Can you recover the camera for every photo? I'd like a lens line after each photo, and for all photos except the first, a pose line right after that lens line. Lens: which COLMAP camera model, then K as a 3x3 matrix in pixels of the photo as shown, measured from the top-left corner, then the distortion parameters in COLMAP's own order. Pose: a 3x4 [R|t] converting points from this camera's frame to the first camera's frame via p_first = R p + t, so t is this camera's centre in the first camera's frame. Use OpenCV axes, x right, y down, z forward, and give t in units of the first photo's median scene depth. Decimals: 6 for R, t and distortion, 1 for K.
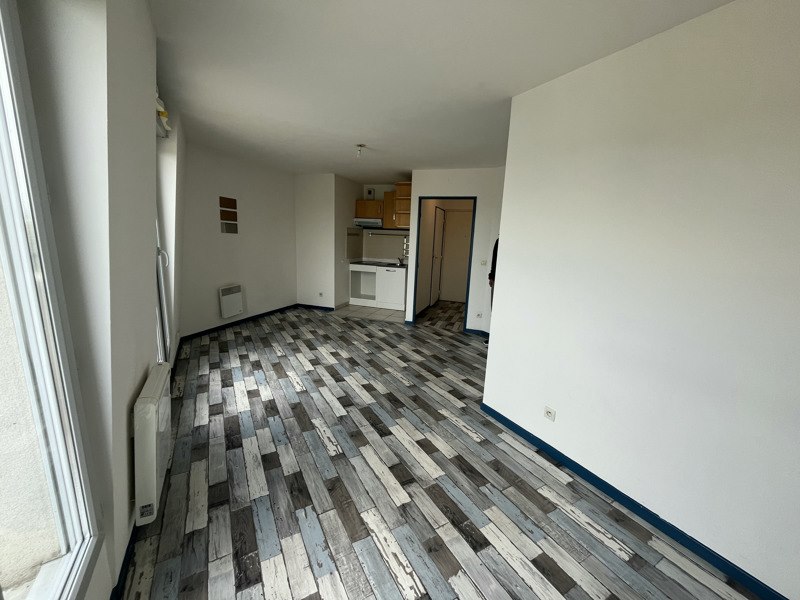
lens RADIAL K [[317.1, 0, 399.4], [0, 317.1, 299.9], [0, 0, 1]] dist [-0.001829, -0.000458]
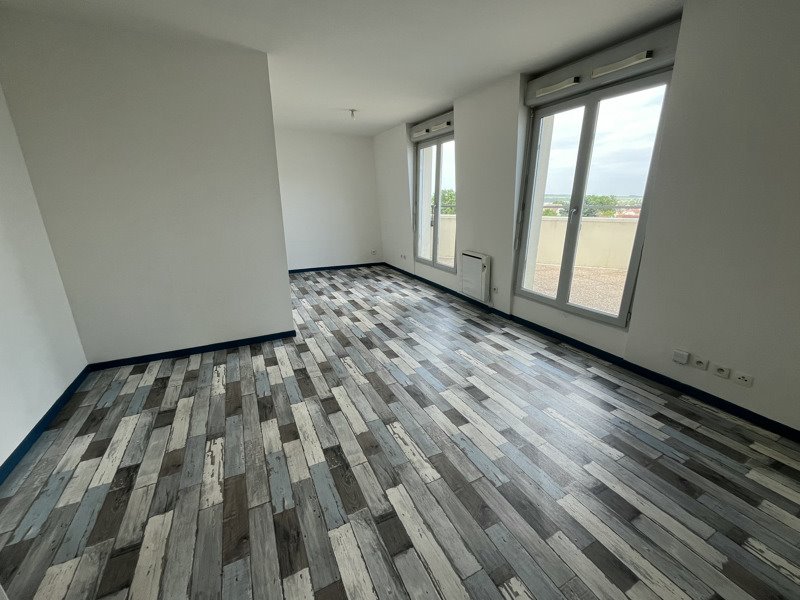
lens RADIAL K [[317.1, 0, 398.3], [0, 317.1, 299.9], [0, 0, 1]] dist [-0.001829, -0.000458]
pose [[-0.997243, -0.059646, 0.044151, -0.098283], [-0.030940, 0.874969, 0.483190, -0.208645], [-0.067451, 0.480491, -0.874402, 1.140214]]
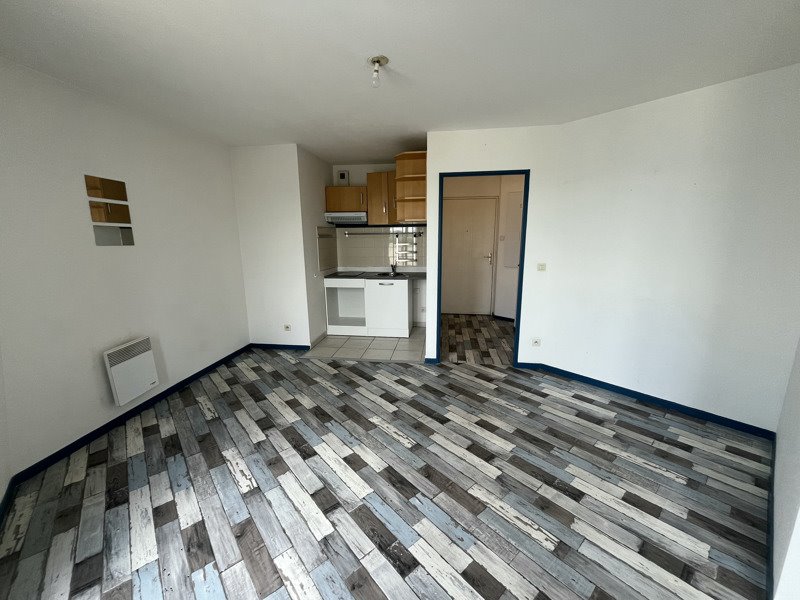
lens RADIAL K [[317.1, 0, 396.8], [0, 317.1, 299.0], [0, 0, 1]] dist [-0.001829, -0.000458]
pose [[0.981530, -0.086269, 0.170752, -0.166752], [0.085516, 0.996267, 0.011770, -0.084740], [-0.171130, 0.003049, 0.985244, 0.384375]]
